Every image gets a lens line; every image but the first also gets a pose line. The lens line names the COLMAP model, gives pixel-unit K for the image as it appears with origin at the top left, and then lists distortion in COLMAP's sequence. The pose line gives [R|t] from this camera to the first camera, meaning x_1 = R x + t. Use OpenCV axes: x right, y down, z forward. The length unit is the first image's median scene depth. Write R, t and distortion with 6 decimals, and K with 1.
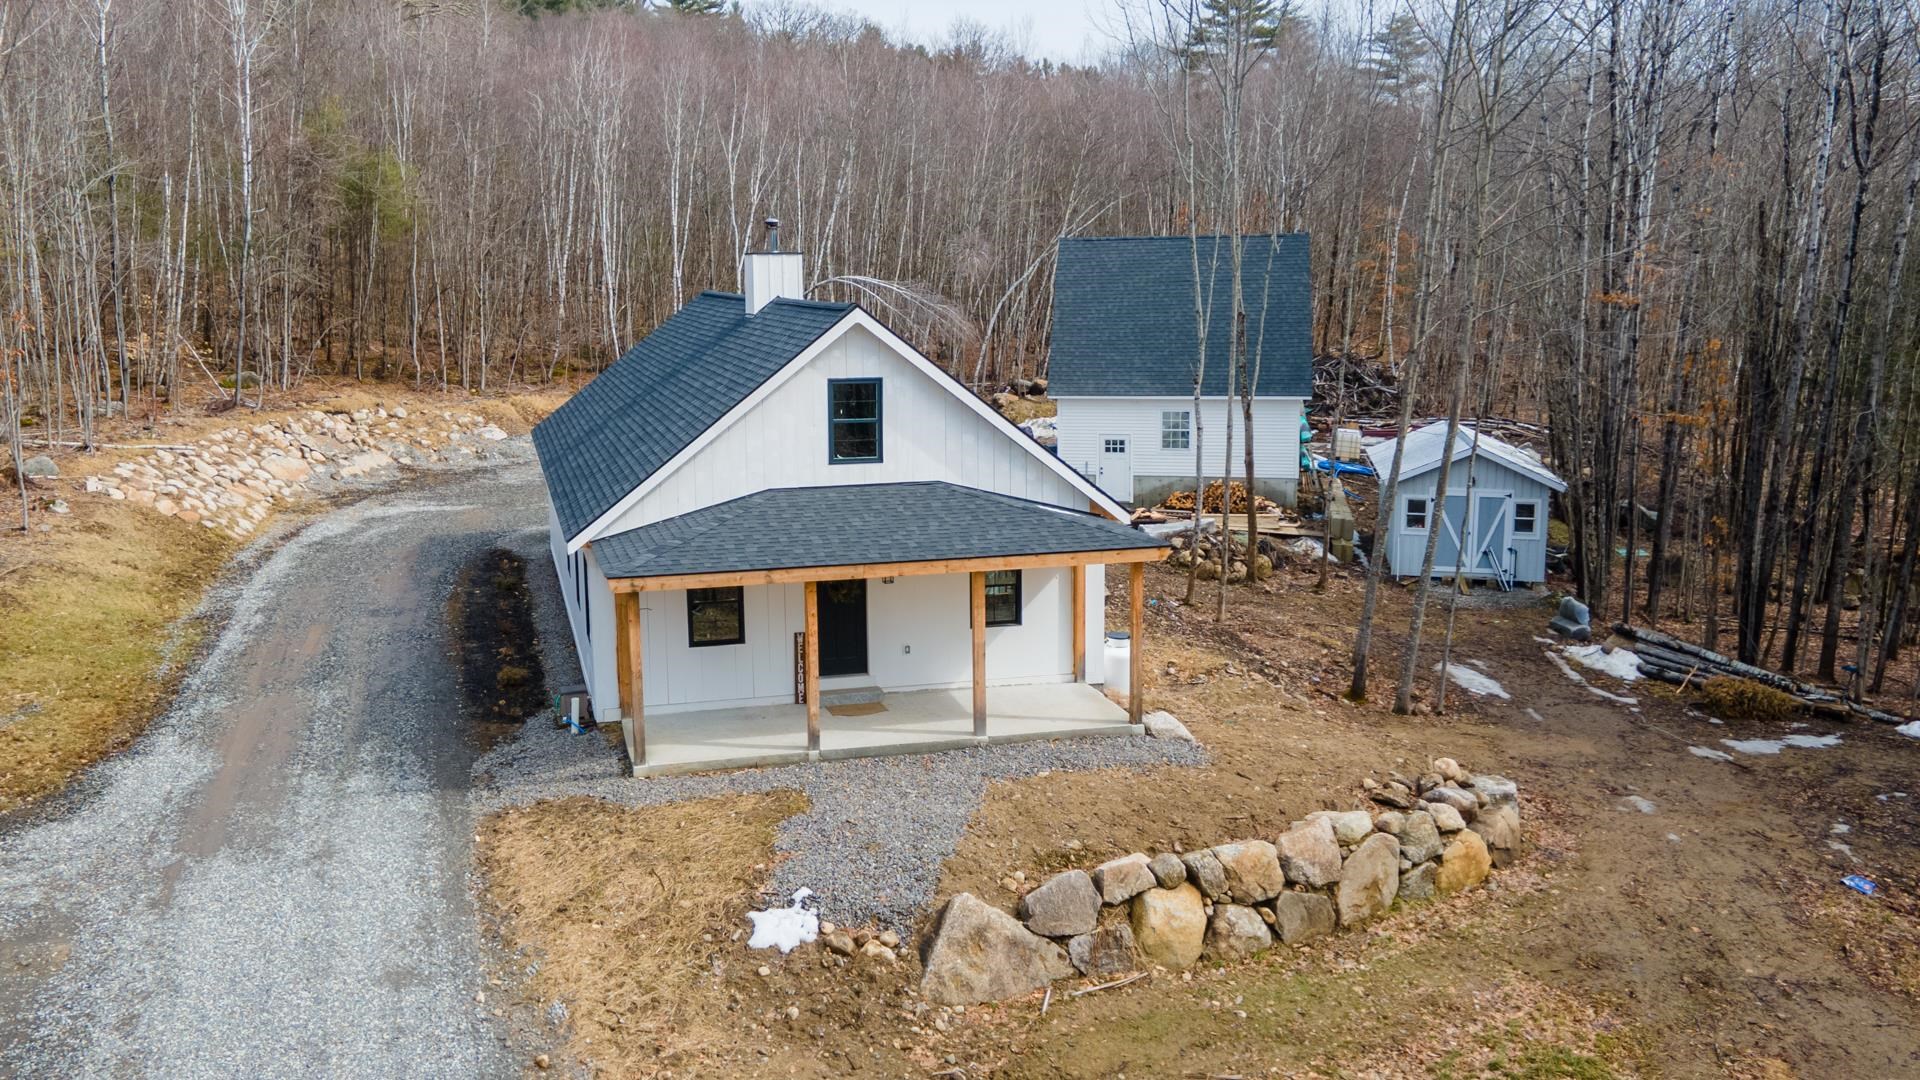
lens RADIAL K [[1552.6, 0, 883.6], [0, 1552.6, 447.6], [0, 0, 1]] dist [0.038301, -0.005537]
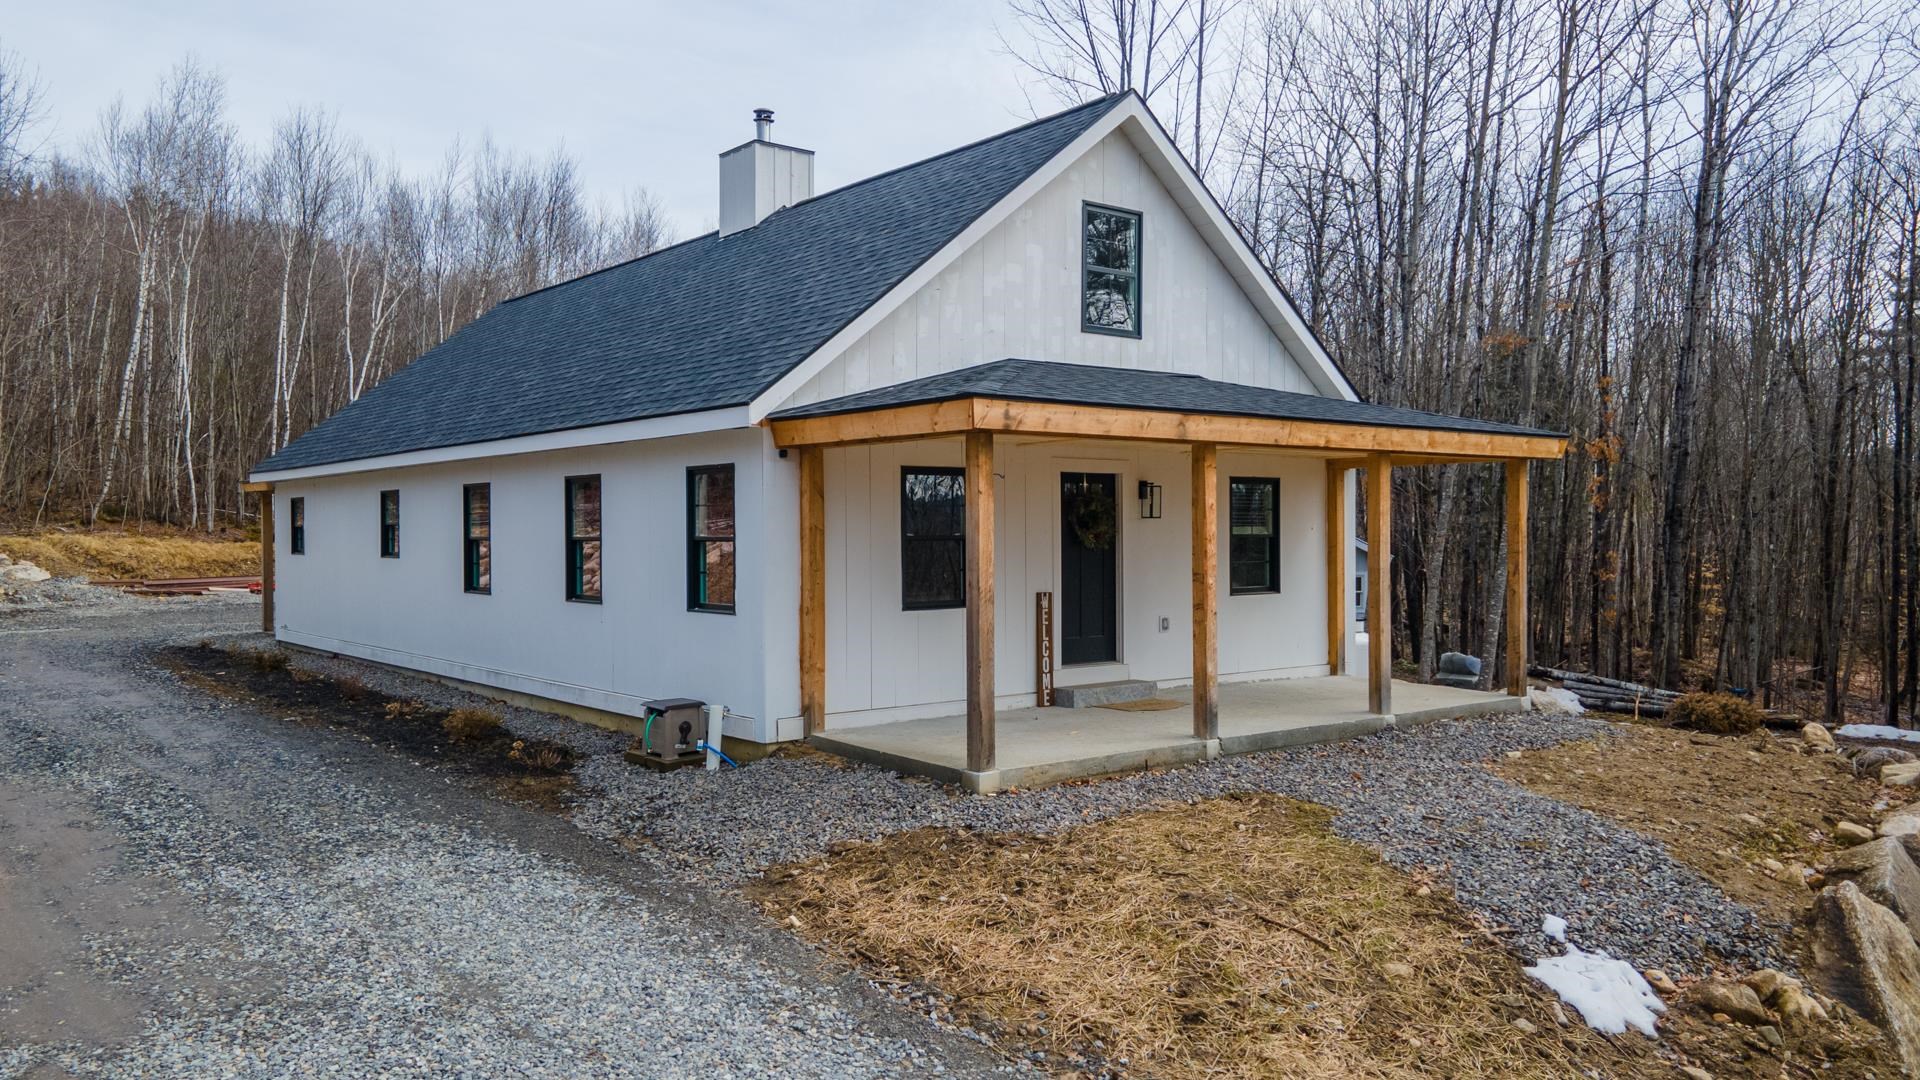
lens RADIAL K [[1399.0, 0, 960.0], [0, 1399.0, 540.0], [0, 0, 1]] dist [0.006807, 0.068919]
pose [[0.908898, 0.000622, 0.417018, -0.350181], [0.045325, 0.993928, -0.100268, 0.168926], [-0.414548, 0.110034, 0.903351, 0.555647]]
